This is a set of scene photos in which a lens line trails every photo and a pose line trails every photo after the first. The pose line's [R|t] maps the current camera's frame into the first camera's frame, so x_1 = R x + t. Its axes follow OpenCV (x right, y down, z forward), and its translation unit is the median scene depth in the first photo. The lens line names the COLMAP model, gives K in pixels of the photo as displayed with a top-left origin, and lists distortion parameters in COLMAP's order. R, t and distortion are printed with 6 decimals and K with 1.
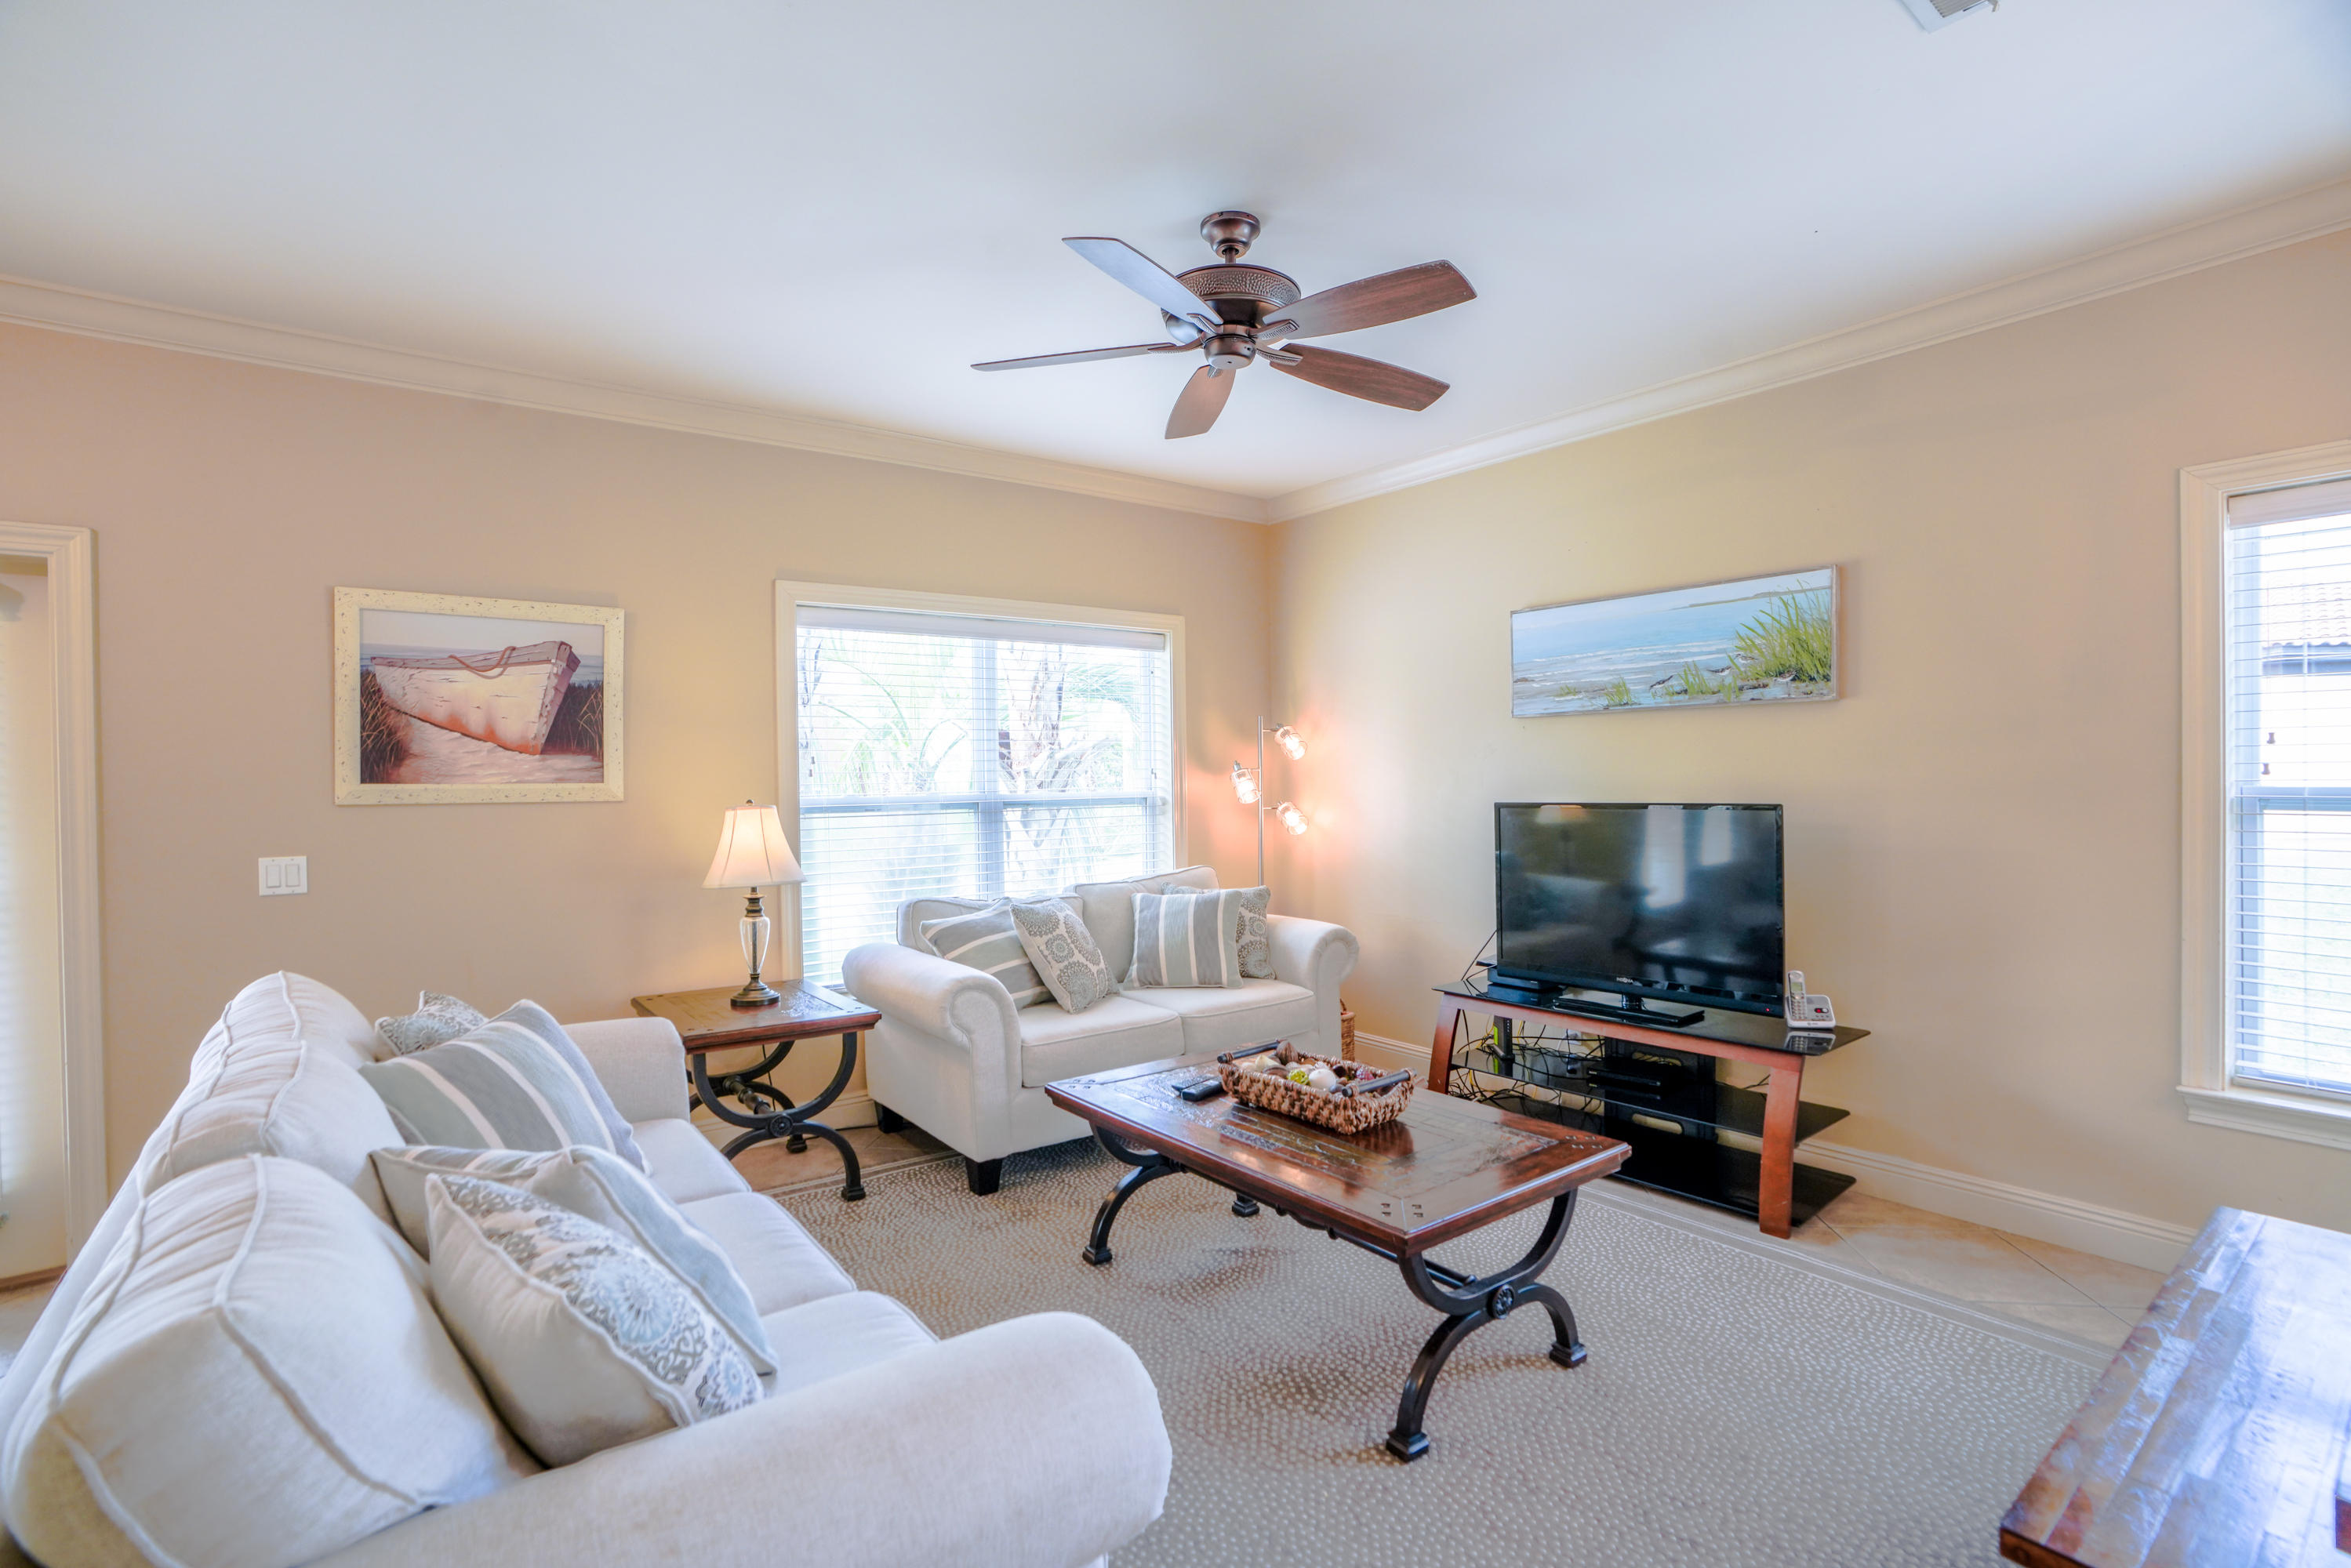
lens RADIAL K [[1098.7, 0, 1179.0], [0, 1098.7, 787.3], [0, 0, 1]] dist [-0.064503, 0.025734]
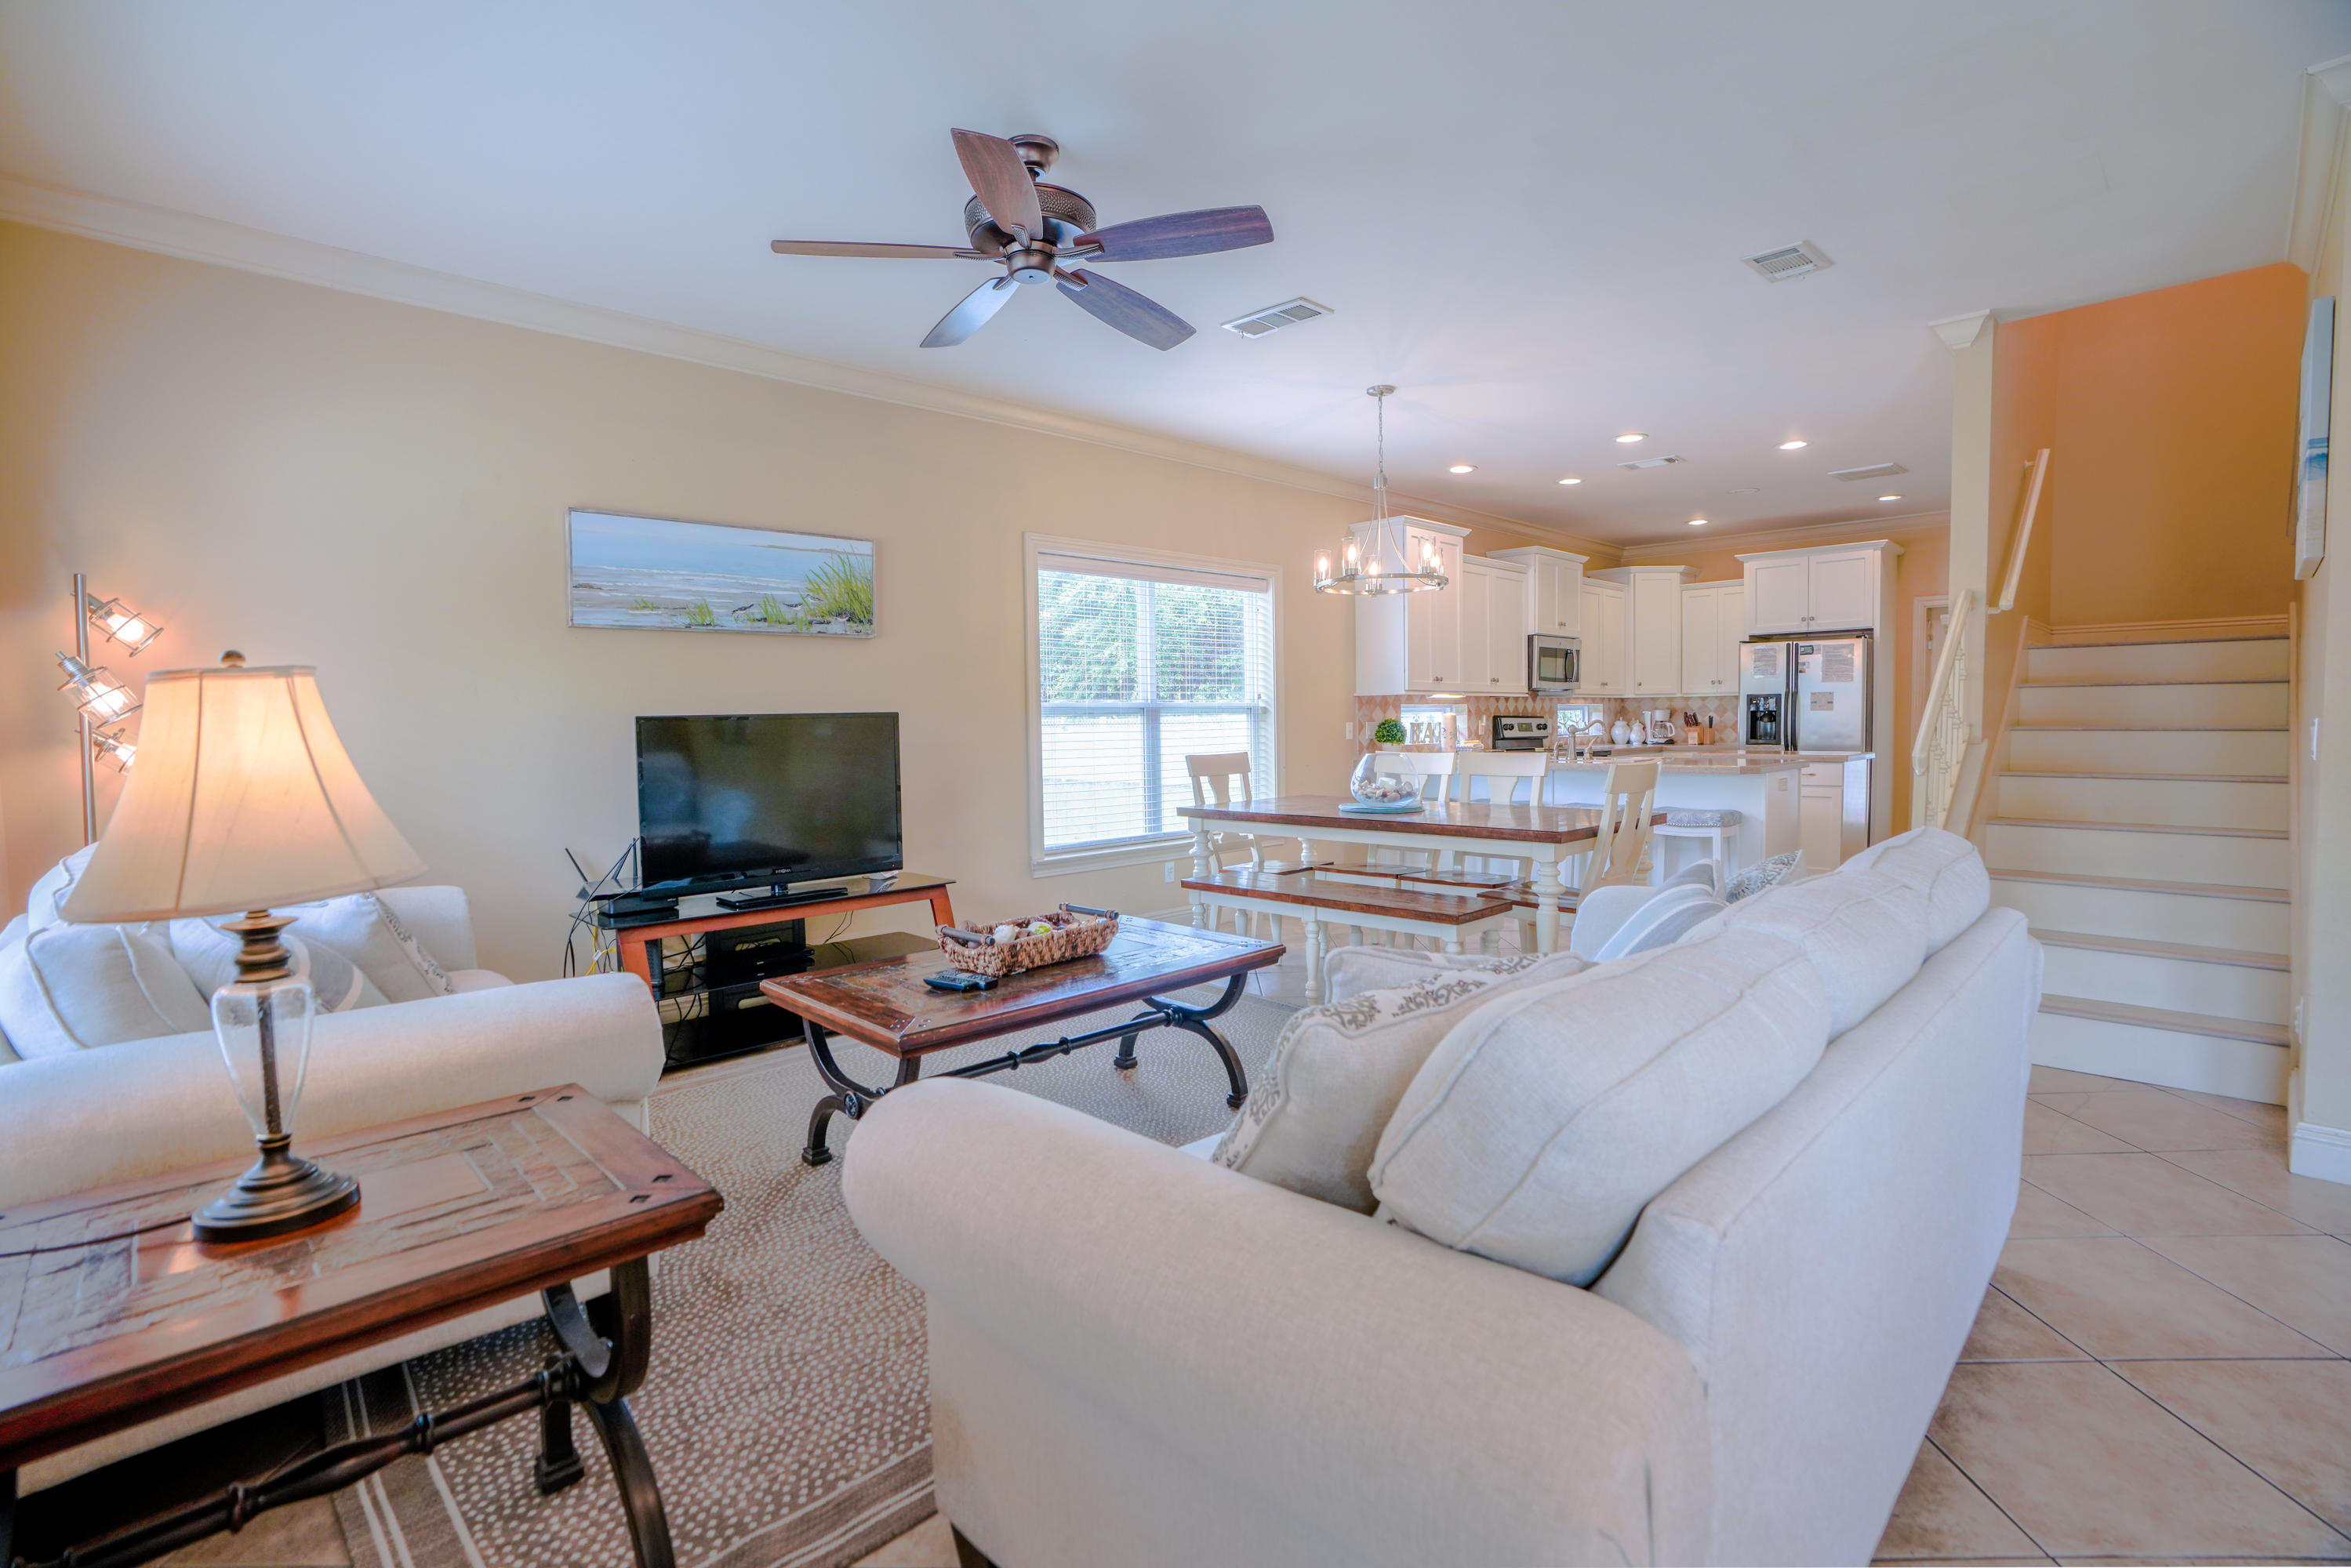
lens RADIAL K [[1098.7, 0, 1170.6], [0, 1098.7, 785.8], [0, 0, 1]] dist [-0.064503, 0.025734]
pose [[-0.120747, -0.045447, 0.991642, -0.766302], [0.024639, 0.998506, 0.048762, 0.044172], [-0.992377, 0.030321, -0.119447, 0.733119]]
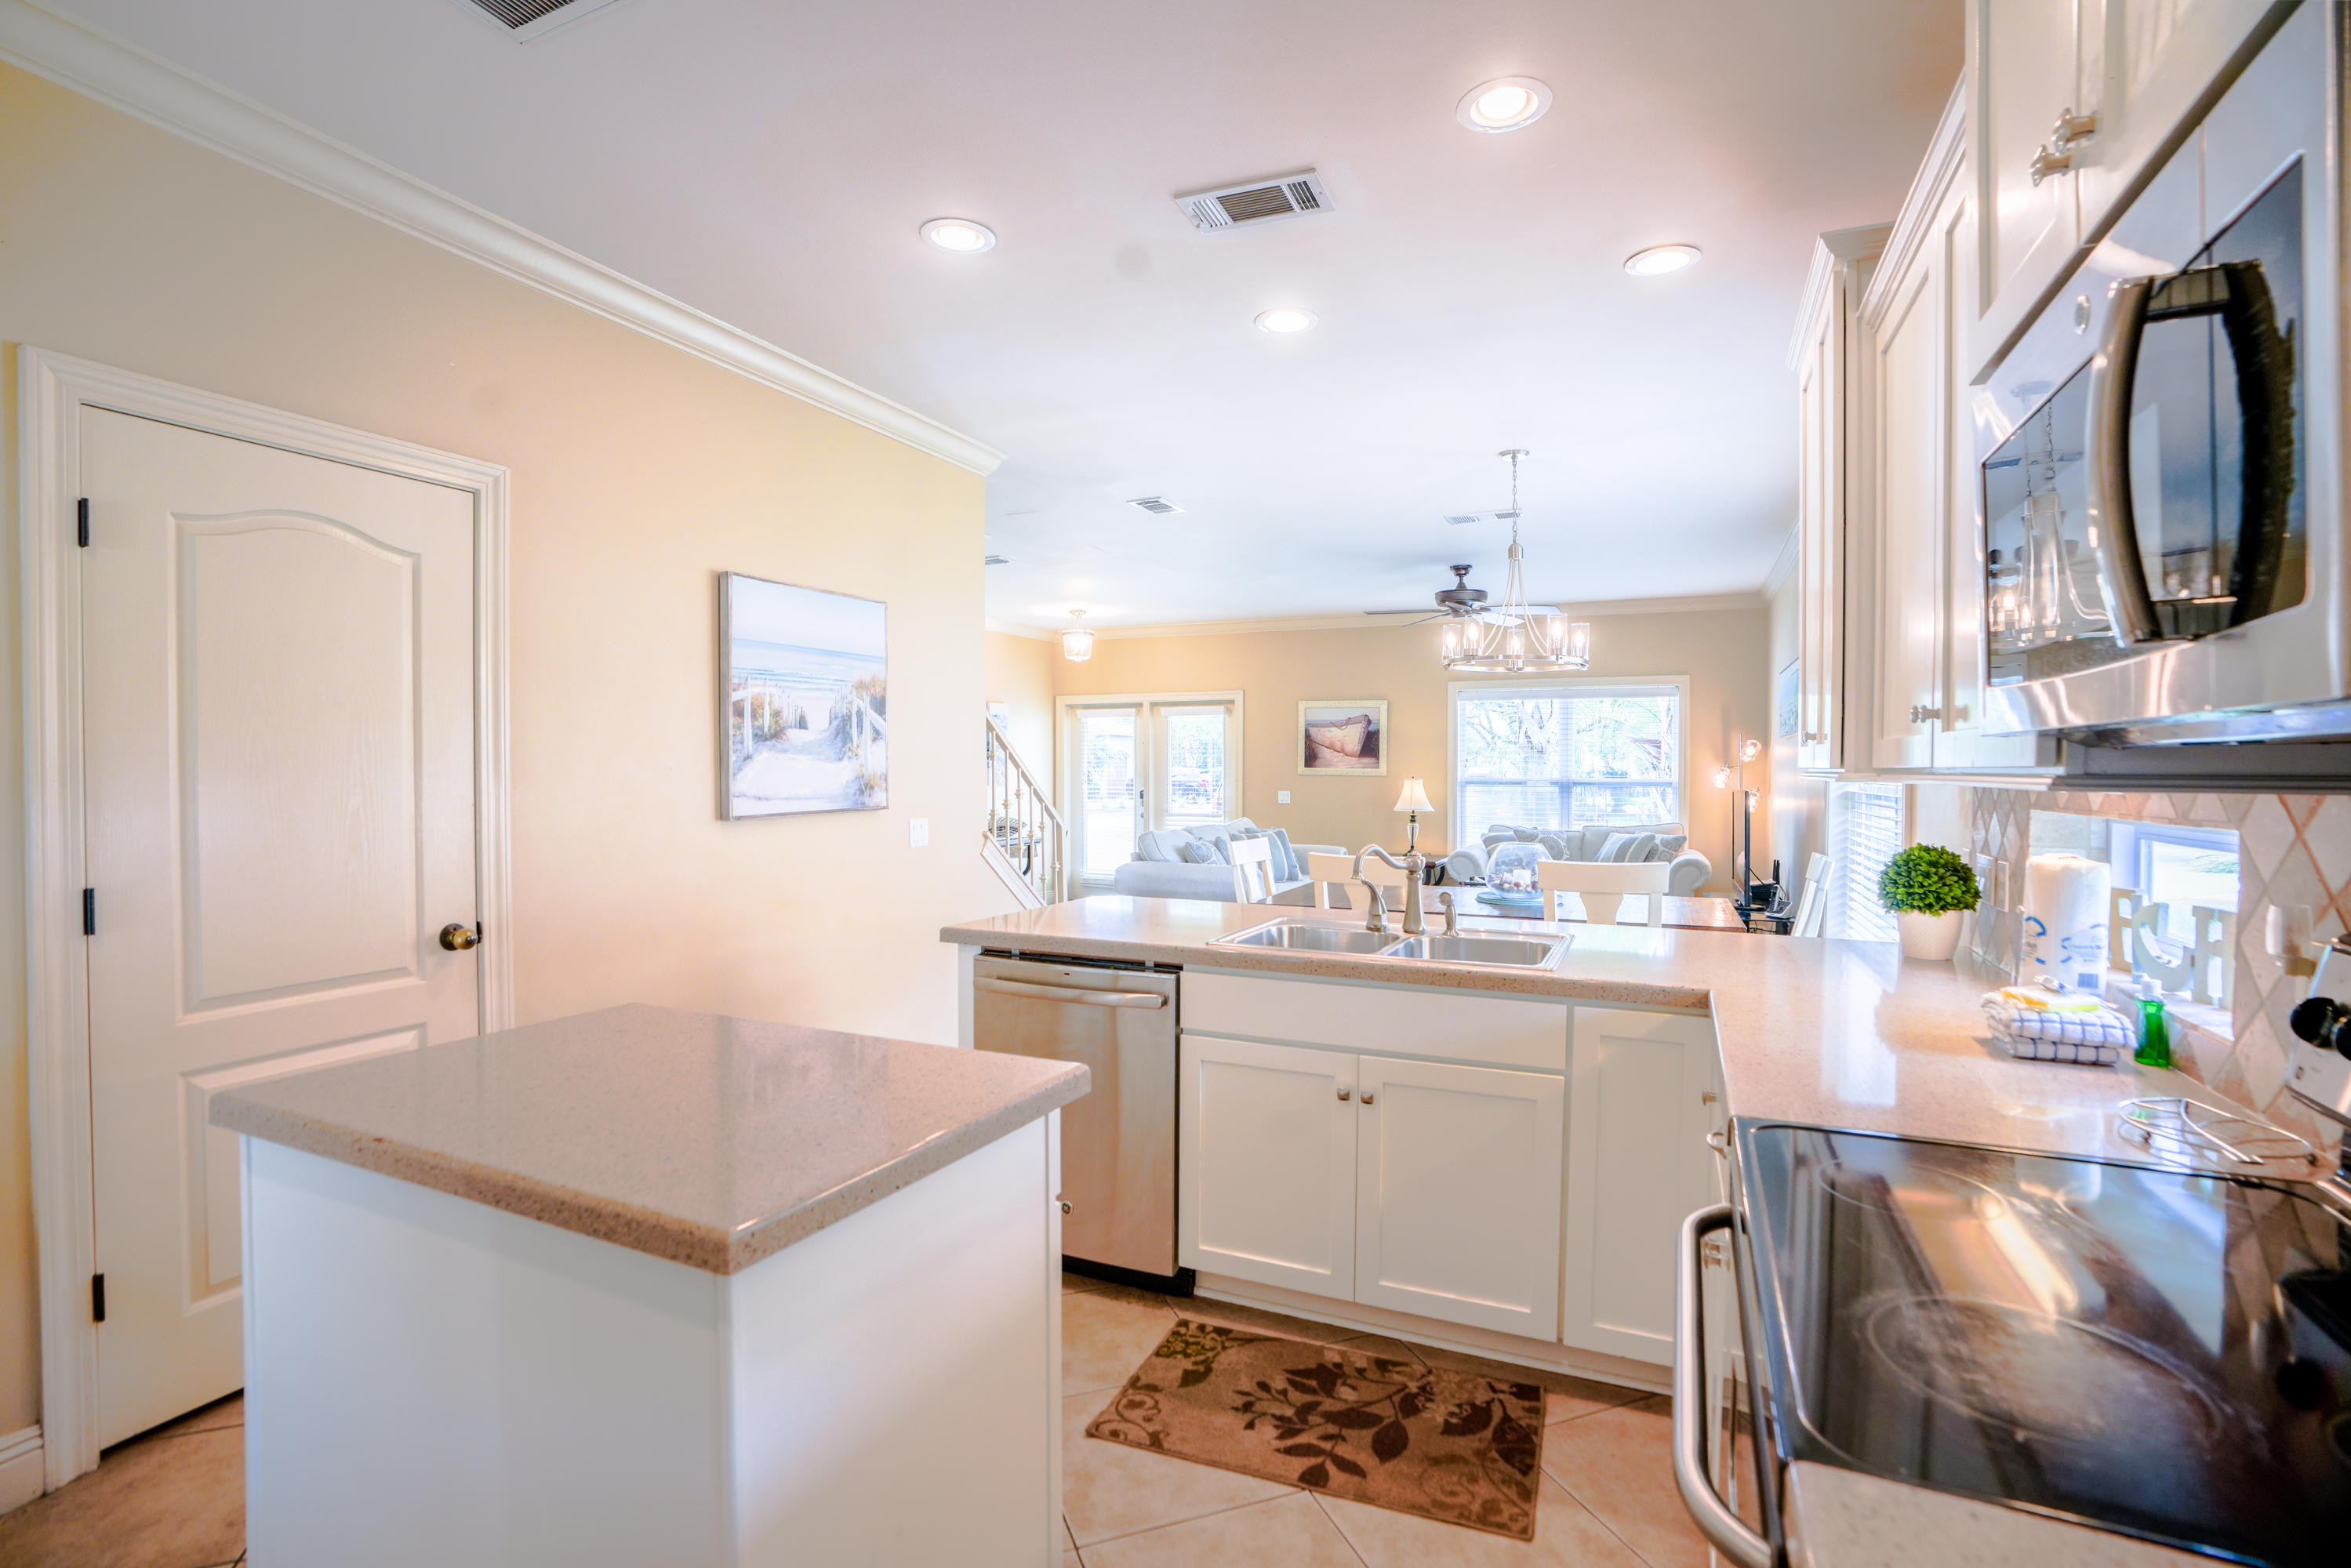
lens RADIAL K [[1098.7, 0, 1169.0], [0, 1098.7, 777.5], [0, 0, 1]] dist [-0.064503, 0.025734]
pose [[0.476117, 0.024258, -0.879047, 1.541410], [-0.018690, 0.999673, 0.017464, -0.019197], [0.879183, 0.008115, 0.476415, -0.690860]]
